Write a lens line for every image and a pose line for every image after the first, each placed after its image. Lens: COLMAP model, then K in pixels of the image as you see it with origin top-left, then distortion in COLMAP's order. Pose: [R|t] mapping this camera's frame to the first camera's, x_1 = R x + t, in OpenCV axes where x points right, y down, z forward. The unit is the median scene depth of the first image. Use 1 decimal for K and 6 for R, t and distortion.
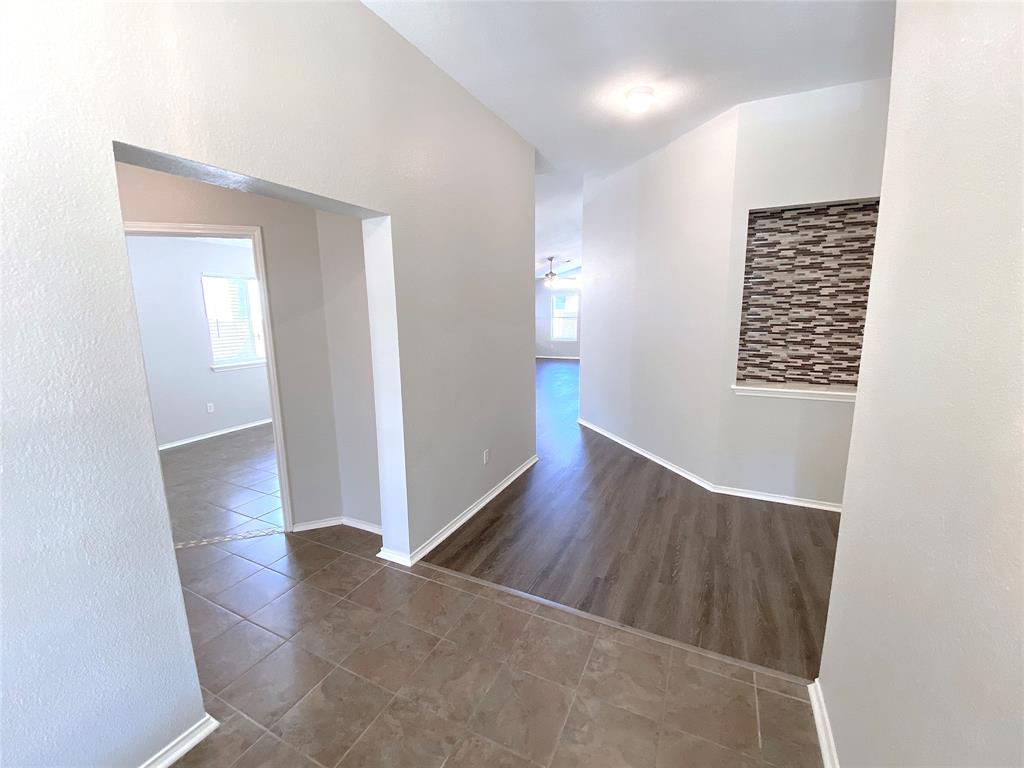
lens RADIAL K [[415.3, 0, 510.4], [0, 415.3, 381.5], [0, 0, 1]] dist [0.040322, -0.032295]
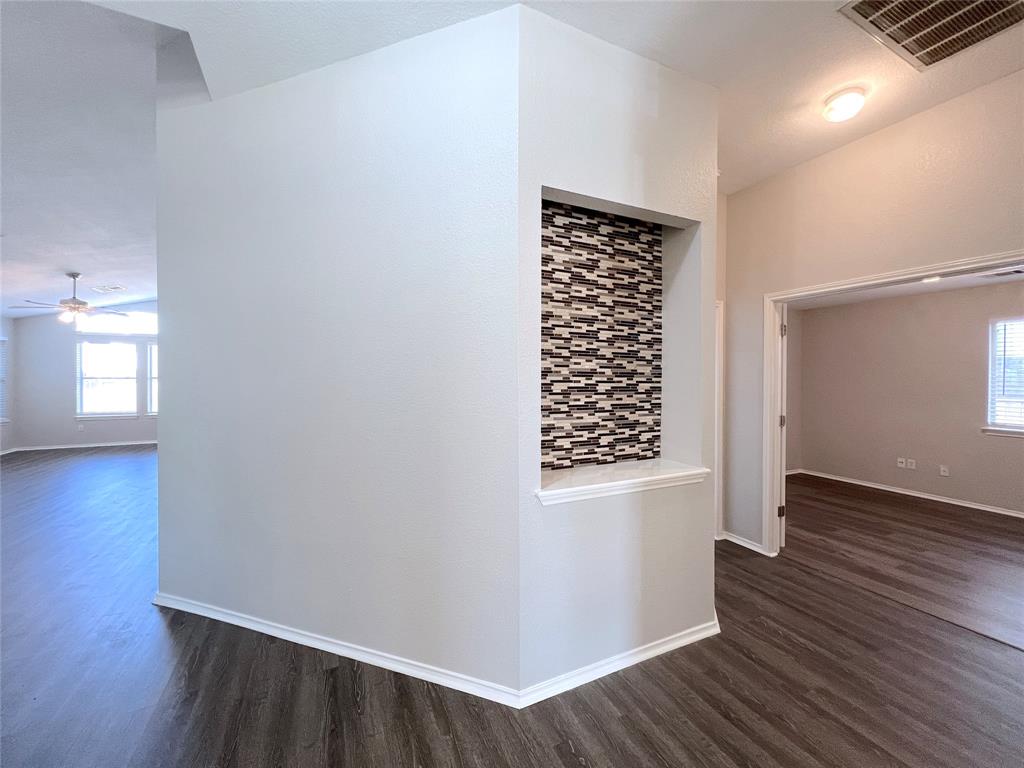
lens RADIAL K [[408.4, 0, 508.2], [0, 408.4, 379.7], [0, 0, 1]] dist [-0.000747, -0.000183]
pose [[0.619657, 0.005852, 0.784851, 0.089750], [0.117564, 0.987999, -0.100186, -0.085186], [-0.776018, 0.154351, 0.611532, 0.692722]]
